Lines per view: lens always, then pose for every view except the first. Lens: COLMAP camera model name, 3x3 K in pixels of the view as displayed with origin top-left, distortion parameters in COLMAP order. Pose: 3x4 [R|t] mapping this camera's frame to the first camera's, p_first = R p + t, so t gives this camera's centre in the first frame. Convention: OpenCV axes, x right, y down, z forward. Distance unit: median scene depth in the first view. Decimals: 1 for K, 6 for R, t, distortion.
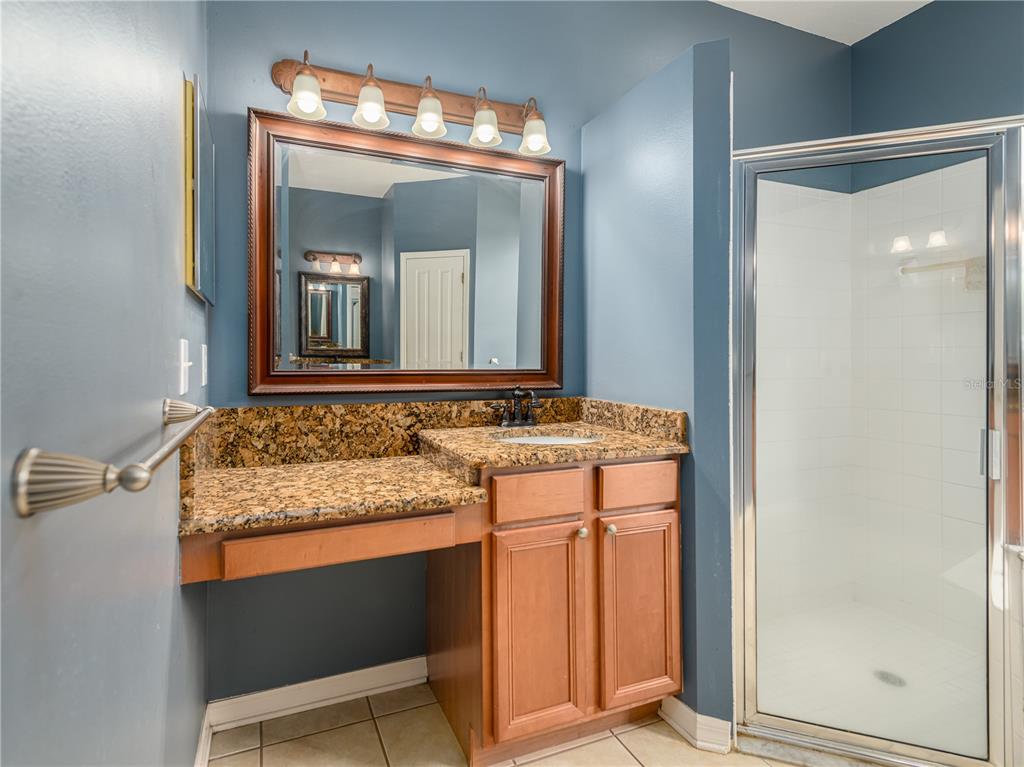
lens RADIAL K [[475.1, 0, 516.6], [0, 475.1, 352.4], [0, 0, 1]] dist [0.000949, 0.000349]
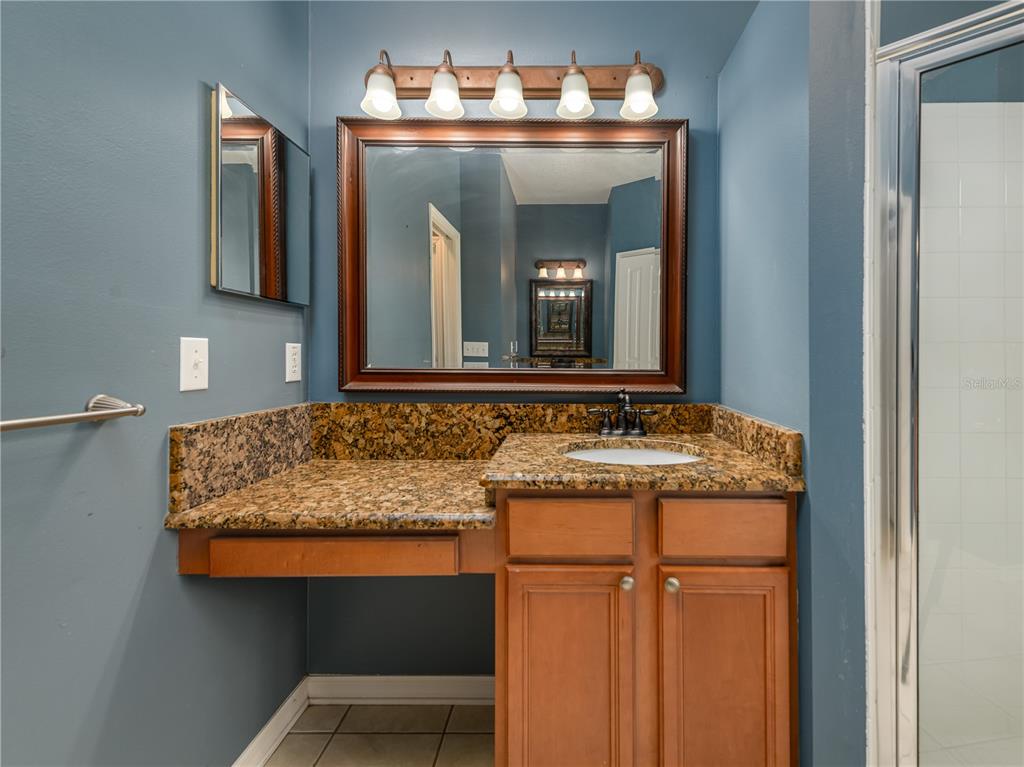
lens RADIAL K [[483.7, 0, 512.1], [0, 483.7, 350.6], [0, 0, 1]] dist [0.000044, -0.000062]
pose [[0.931598, -0.002027, -0.363484, 0.172836], [0.002085, 0.999998, -0.000233, 0.001263], [0.363483, -0.000541, 0.931601, 0.137155]]
